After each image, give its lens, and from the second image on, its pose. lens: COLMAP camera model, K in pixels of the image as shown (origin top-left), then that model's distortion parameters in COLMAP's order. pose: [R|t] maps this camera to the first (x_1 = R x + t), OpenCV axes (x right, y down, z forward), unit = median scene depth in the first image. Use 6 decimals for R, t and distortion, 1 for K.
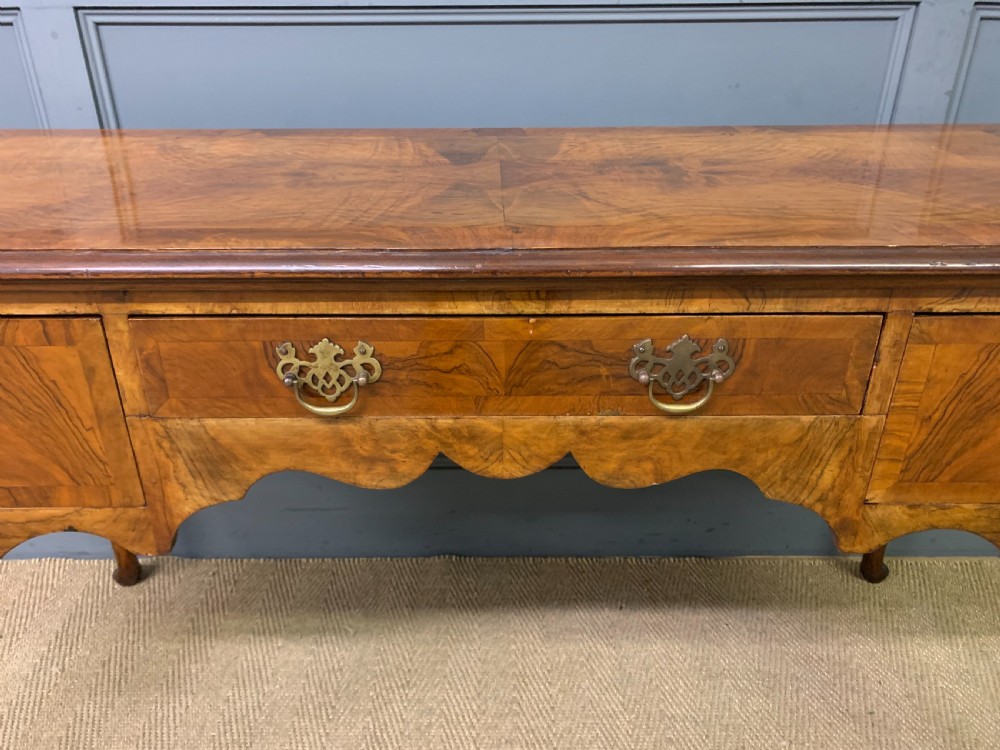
lens RADIAL K [[765.3, 0, 484.6], [0, 765.3, 374.3], [0, 0, 1]] dist [0.018652, -0.018143]
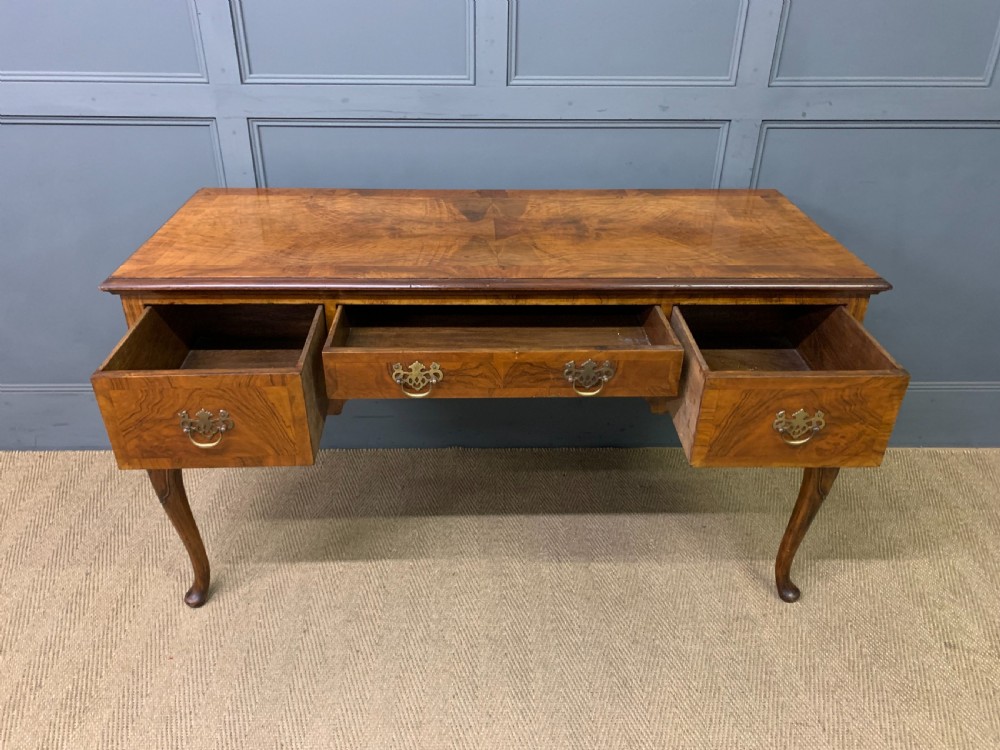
lens RADIAL K [[765.3, 0, 488.2], [0, 765.3, 374.7], [0, 0, 1]] dist [0.018652, -0.018143]
pose [[0.999545, 0.001539, 0.030118, -0.065915], [-0.003193, 0.998485, 0.054938, 0.005418], [-0.029988, -0.055009, 0.998035, -1.181479]]
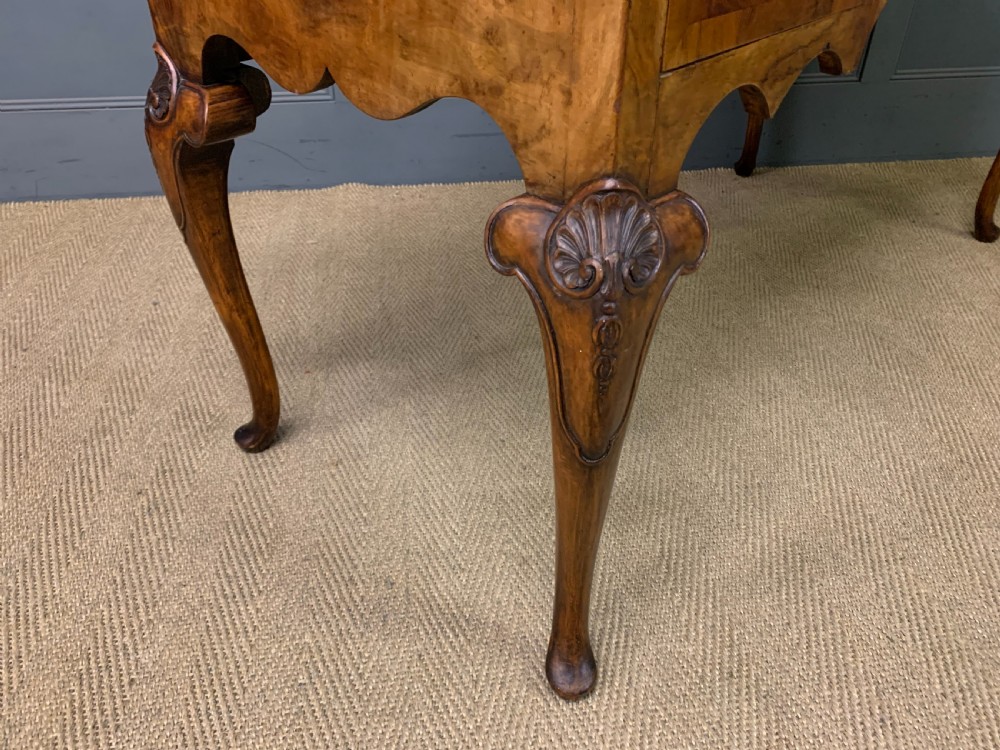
lens RADIAL K [[765.3, 0, 503.4], [0, 765.3, 380.6], [0, 0, 1]] dist [0.018652, -0.018143]
pose [[0.990128, -0.072200, 0.120140, -0.746296], [0.053458, 0.986857, 0.152500, 0.794303], [-0.129572, -0.144572, 0.980974, -0.592199]]
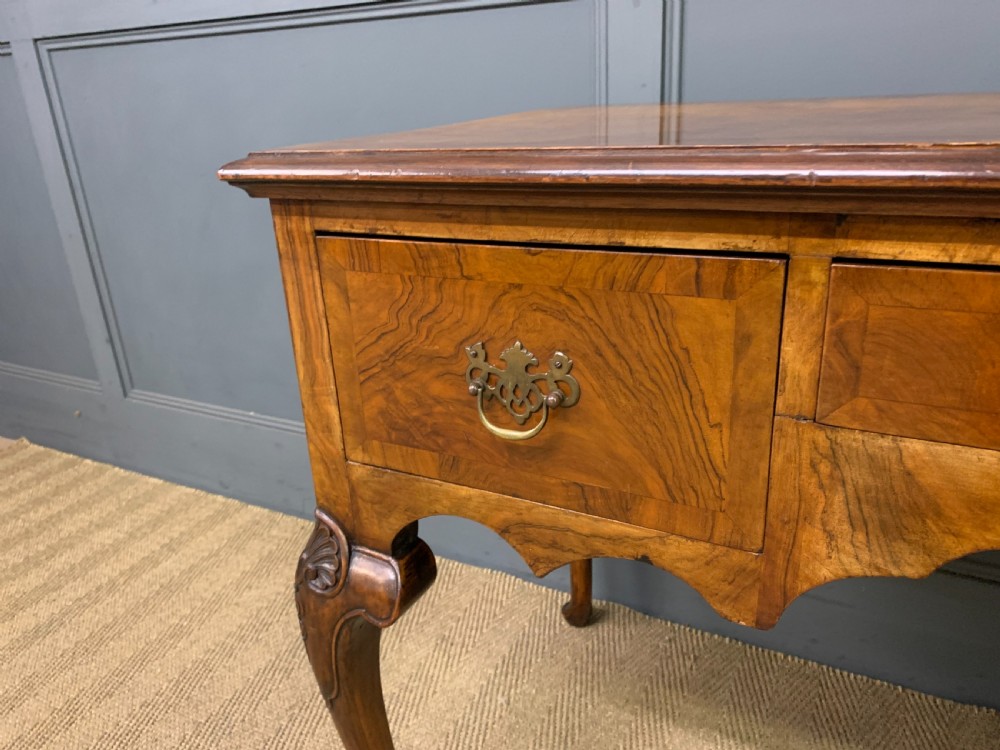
lens RADIAL K [[765.3, 0, 501.4], [0, 765.3, 376.7], [0, 0, 1]] dist [0.018652, -0.018143]
pose [[0.881501, 0.132613, -0.453176, -0.358094], [-0.169906, 0.984548, -0.042386, 0.086237], [0.440553, 0.114360, 0.890413, 0.272669]]
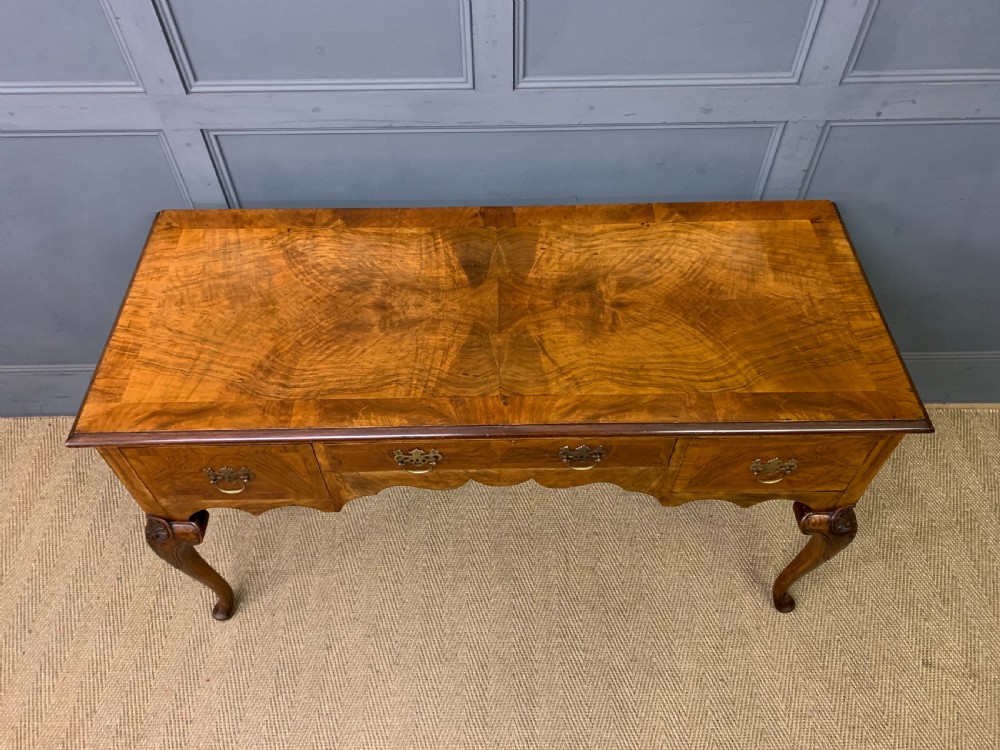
lens RADIAL K [[765.3, 0, 503.9], [0, 765.3, 374.0], [0, 0, 1]] dist [0.018652, -0.018143]
pose [[0.999825, -0.013355, 0.013089, 0.010109], [0.006525, 0.905127, 0.425091, -1.027971], [-0.017525, -0.424932, 0.905056, -0.764225]]
